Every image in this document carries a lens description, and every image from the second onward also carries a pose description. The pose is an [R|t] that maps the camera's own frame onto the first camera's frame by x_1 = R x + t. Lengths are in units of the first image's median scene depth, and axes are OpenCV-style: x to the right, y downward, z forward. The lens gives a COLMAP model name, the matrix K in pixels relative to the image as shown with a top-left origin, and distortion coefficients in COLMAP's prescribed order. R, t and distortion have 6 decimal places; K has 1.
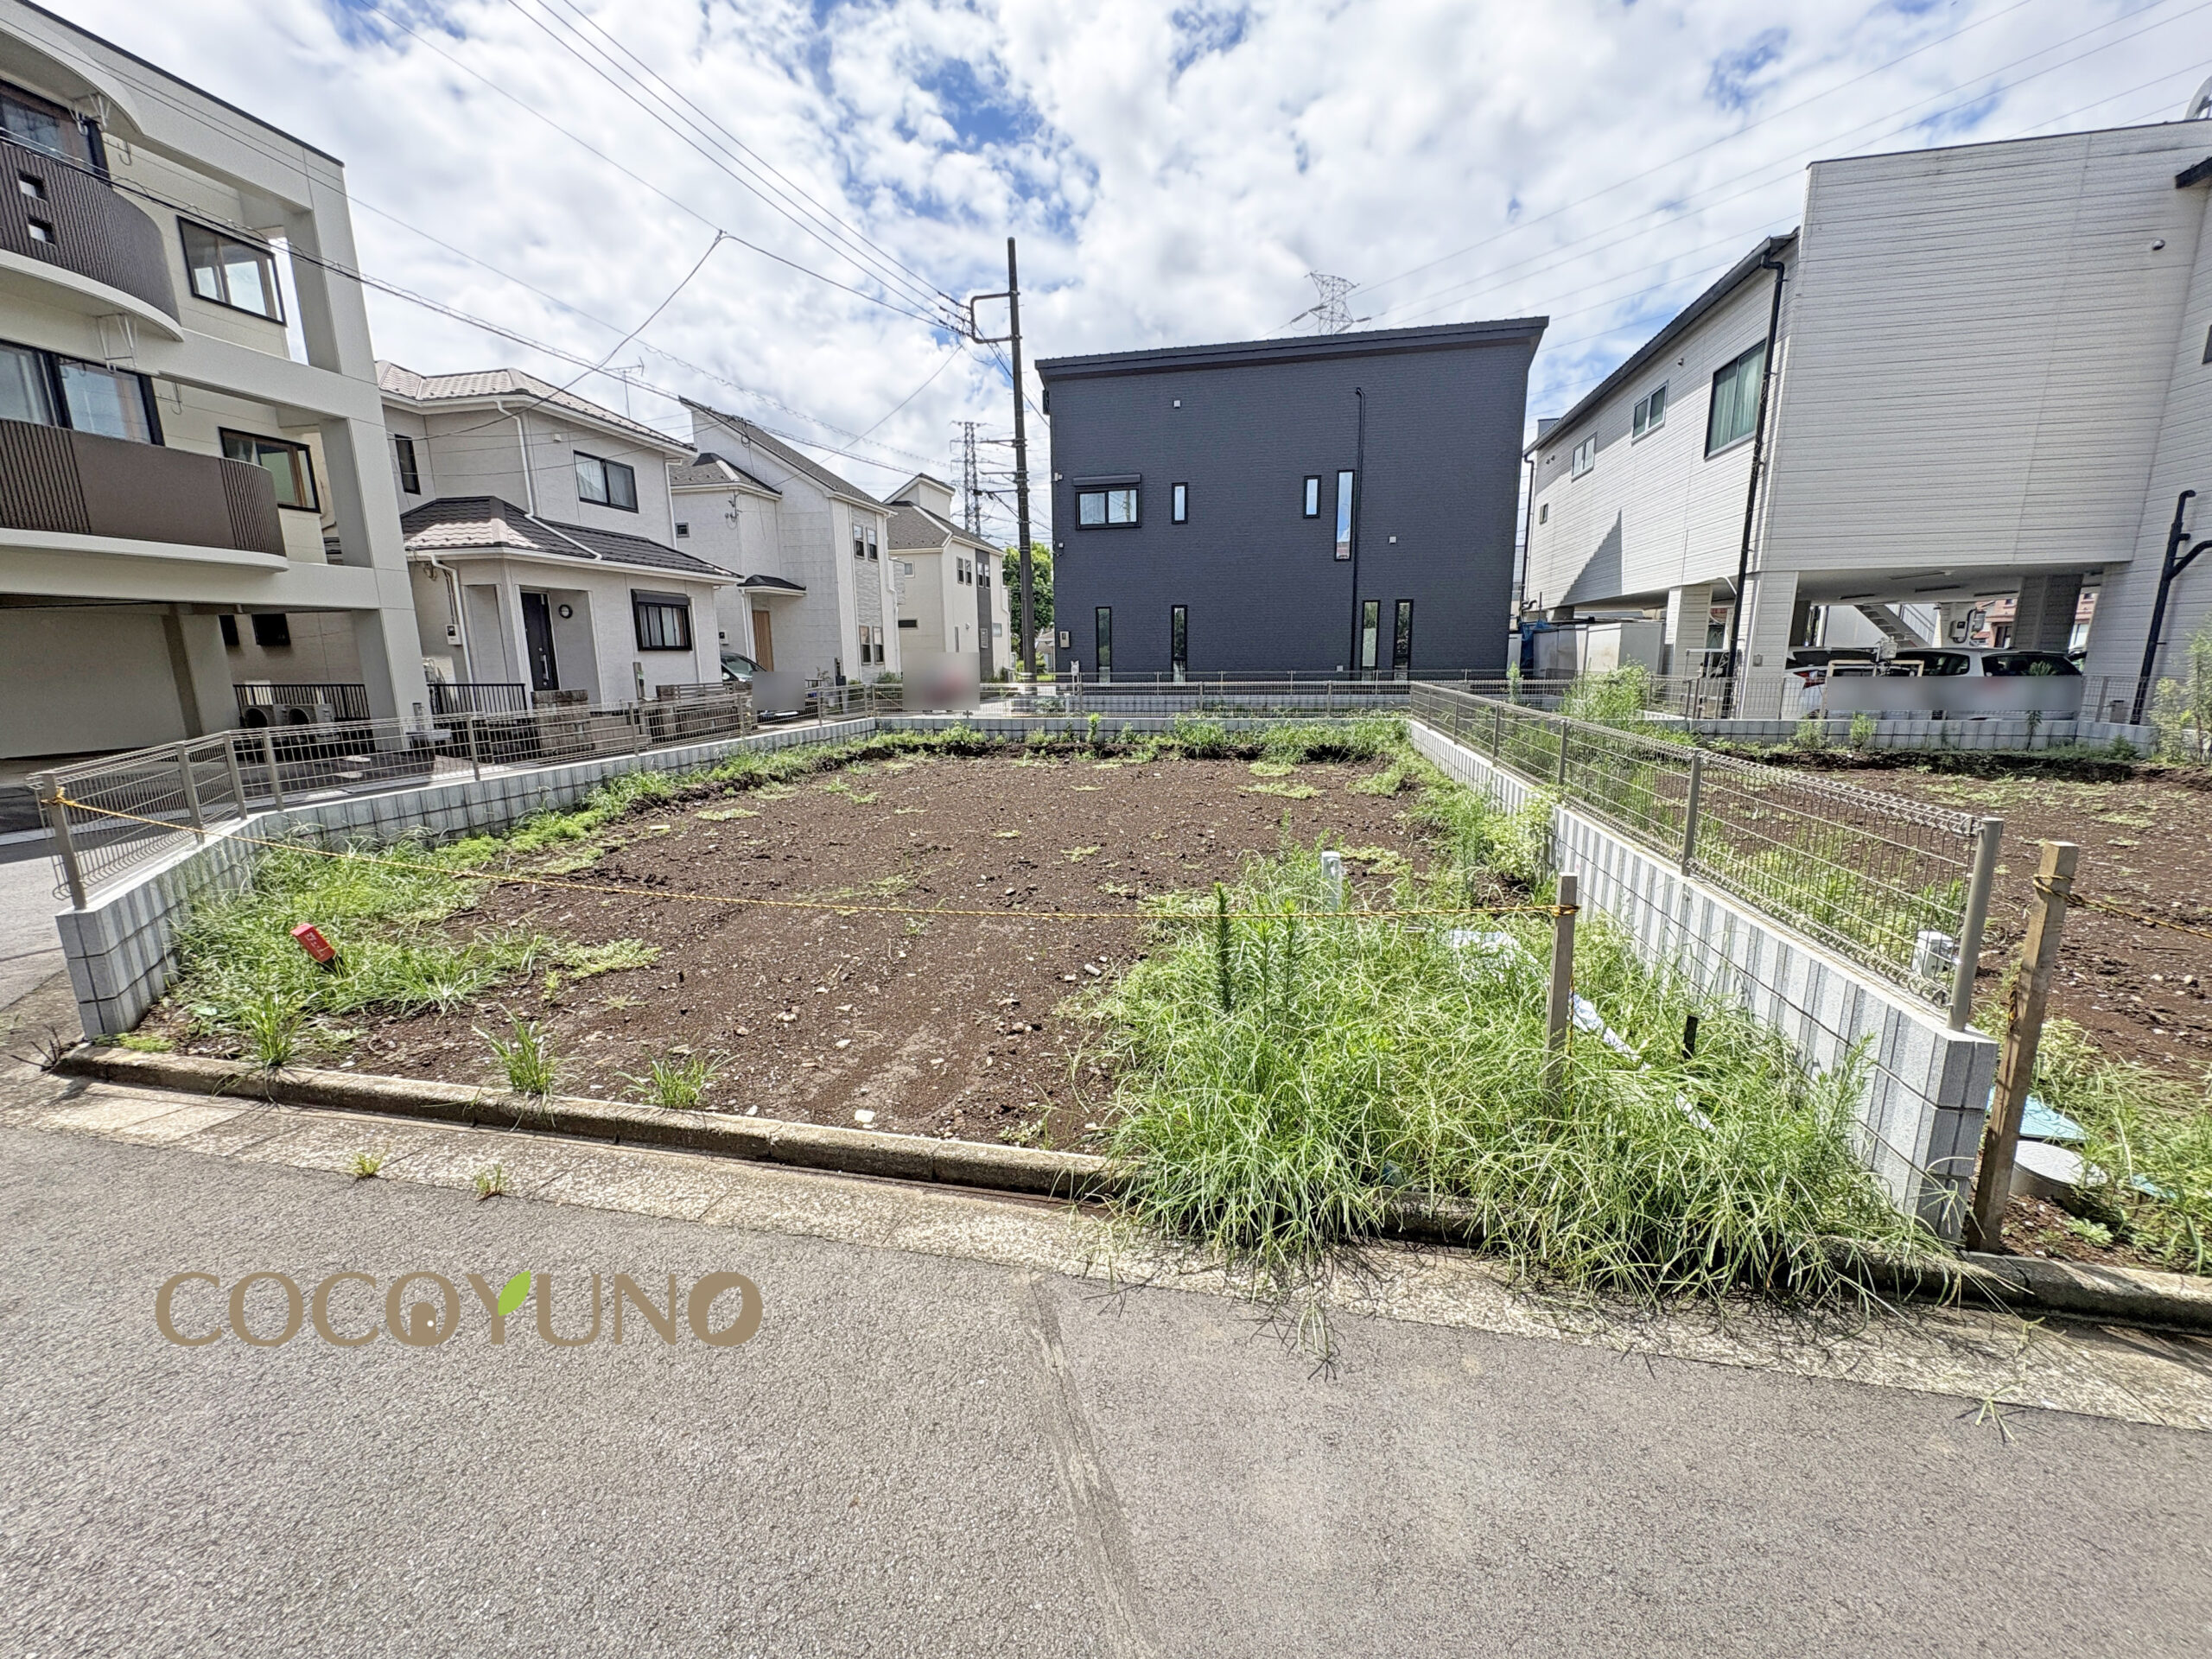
lens RADIAL K [[881.1, 0, 1106.3], [0, 881.1, 829.5], [0, 0, 1]] dist [0.000621, 0.000085]
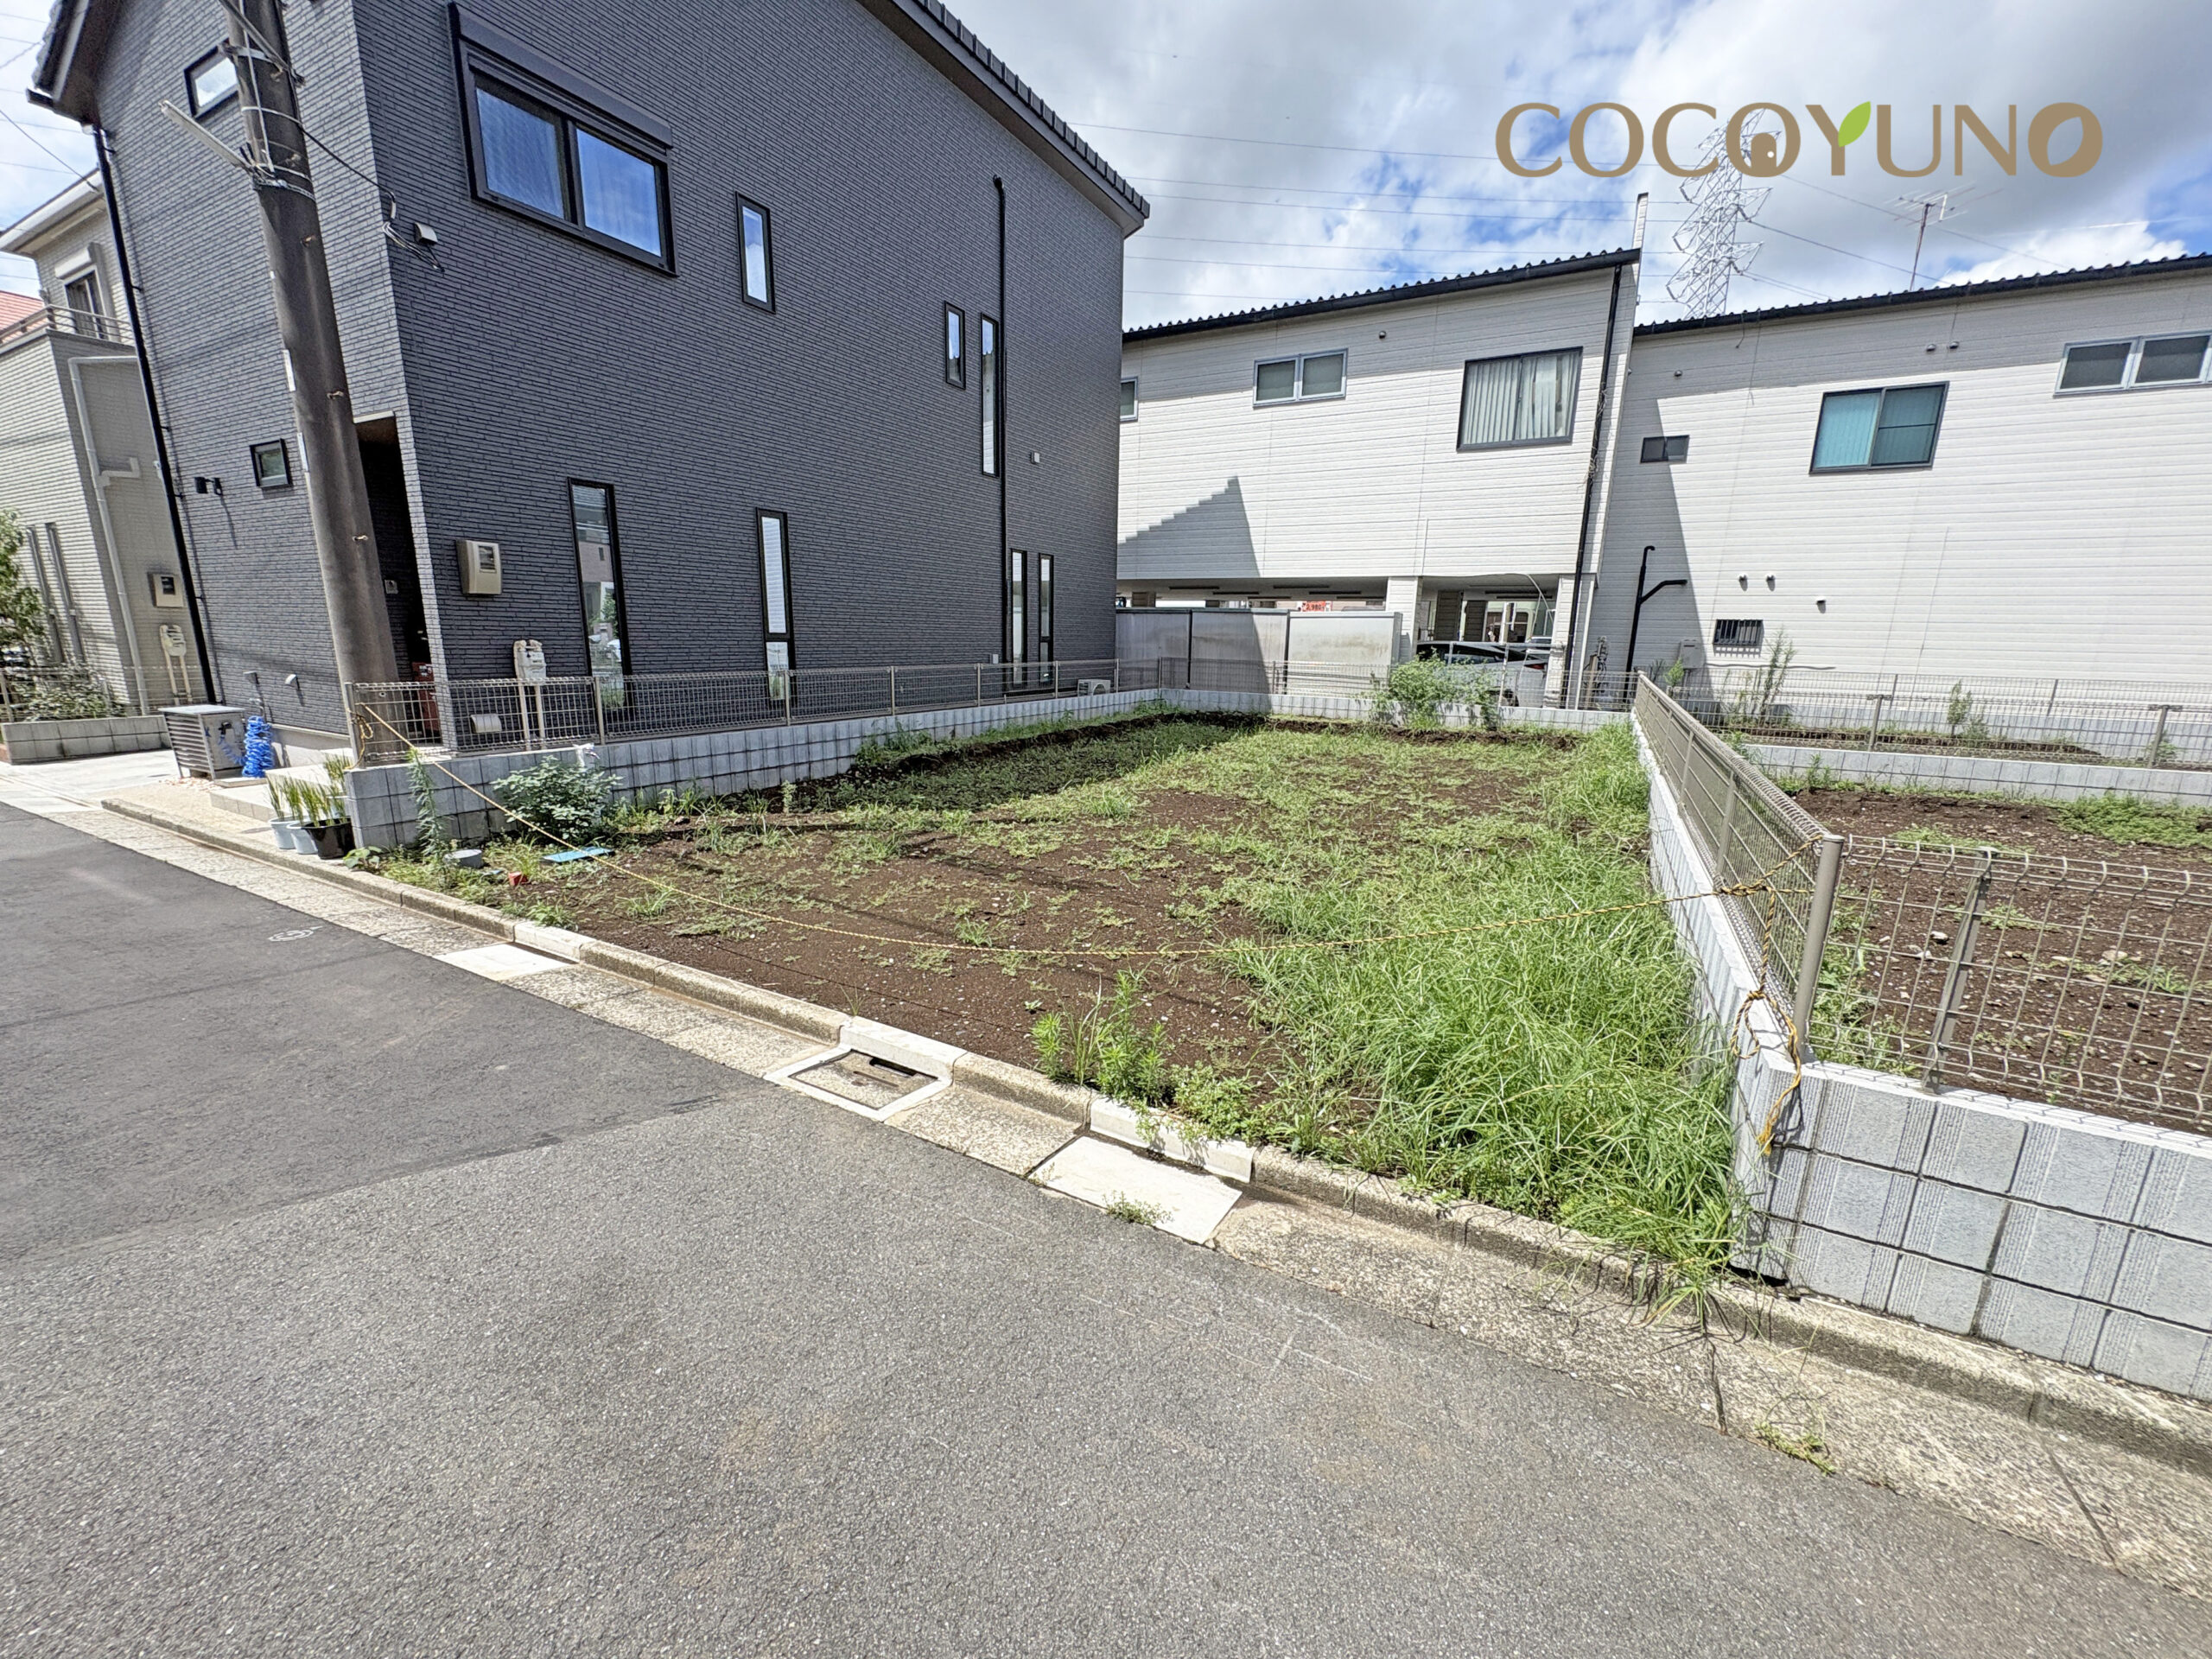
lens RADIAL K [[881.1, 0, 1105.7], [0, 881.1, 829.9], [0, 0, 1]] dist [0.000621, 0.000085]
pose [[0.291653, -0.191438, 0.937171, -0.518255], [0.163503, 0.975325, 0.148349, -0.248967], [-0.942446, 0.109964, 0.315757, 1.281213]]
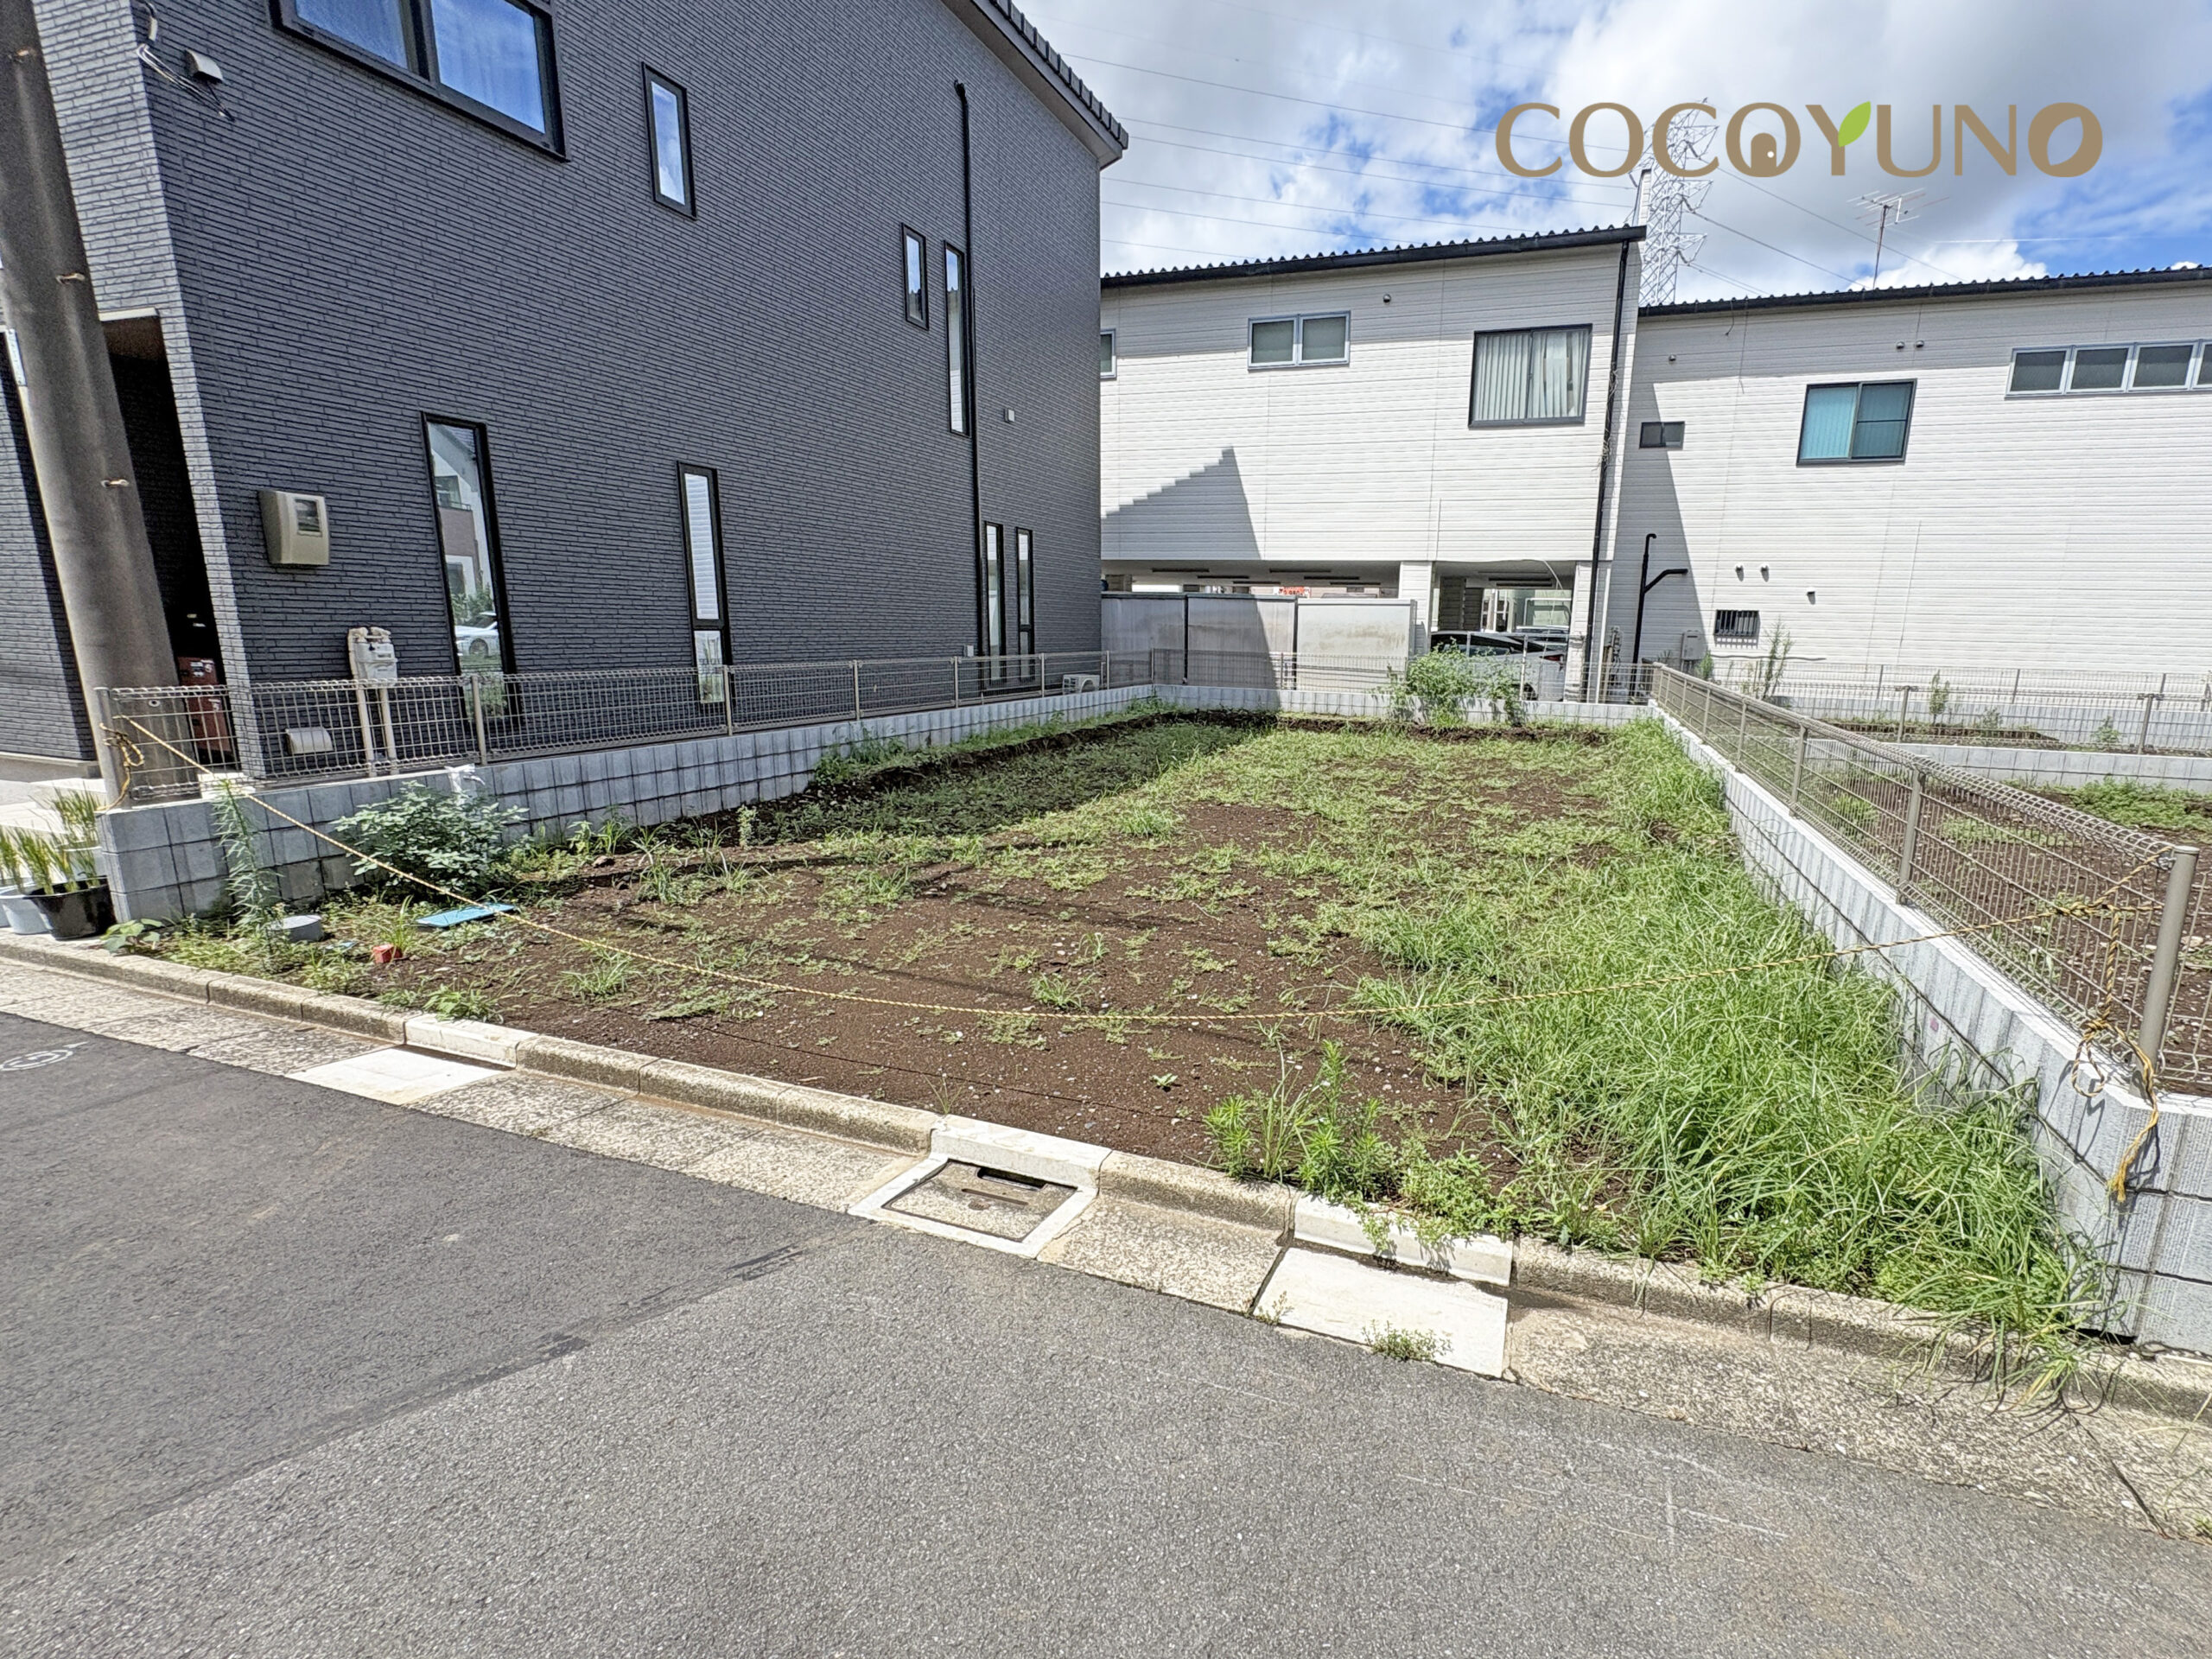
lens RADIAL K [[984.7, 0, 1236.4], [0, 984.7, 829.4], [0, 0, 1]] dist [0.002242, -0.000628]
pose [[0.108532, -0.187693, 0.976213, -0.505037], [0.169564, 0.971118, 0.167862, -0.260050], [-0.979525, 0.147313, 0.137223, 1.341781]]
